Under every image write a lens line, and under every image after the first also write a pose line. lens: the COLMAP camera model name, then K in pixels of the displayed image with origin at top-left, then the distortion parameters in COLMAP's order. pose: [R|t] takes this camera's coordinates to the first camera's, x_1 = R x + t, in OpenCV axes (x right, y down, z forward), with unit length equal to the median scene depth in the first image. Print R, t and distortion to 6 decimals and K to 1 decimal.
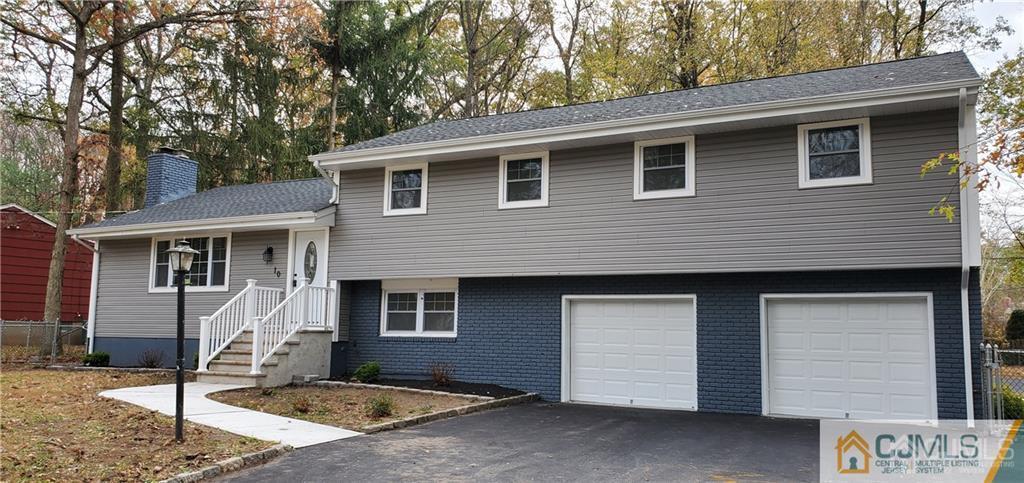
lens RADIAL K [[784.3, 0, 507.7], [0, 784.3, 255.6], [0, 0, 1]] dist [0.155433, -0.282774]
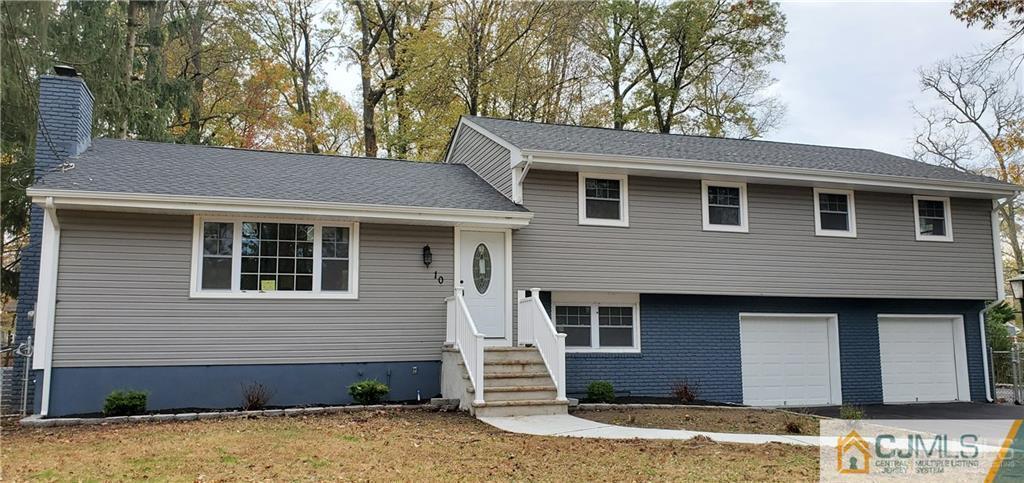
lens RADIAL K [[778.6, 0, 516.7], [0, 778.6, 246.4], [0, 0, 1]] dist [0.114310, -0.209483]
pose [[0.692609, 0.076972, 0.717195, -0.869690], [-0.049568, 0.997019, -0.059134, 0.034924], [-0.719608, 0.005407, 0.694359, 0.408196]]
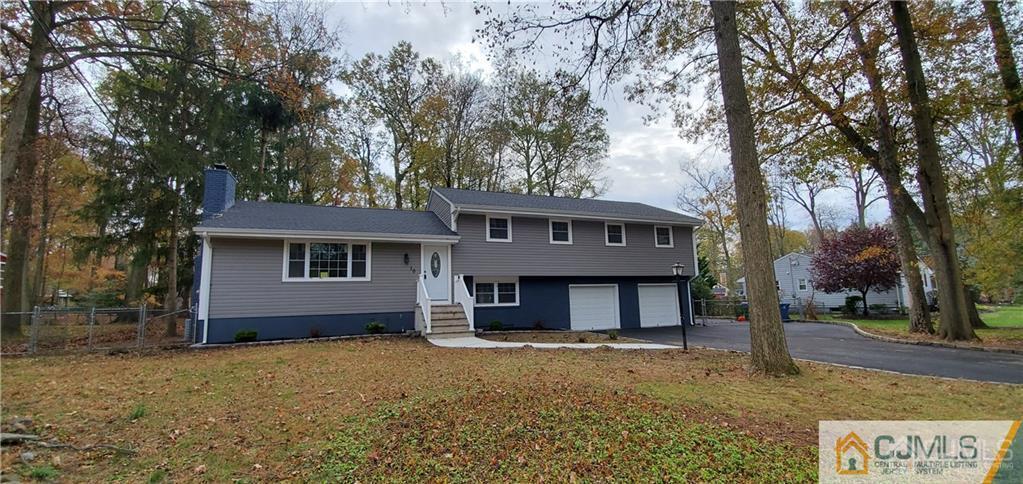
lens RADIAL K [[404.2, 0, 509.0], [0, 404.2, 251.8], [0, 0, 1]] dist [-0.001759, -0.000236]
pose [[0.655461, 0.068371, 0.752128, -0.836753], [-0.032644, 0.997528, -0.062230, 0.031629], [-0.754523, 0.016236, 0.656073, 0.332354]]
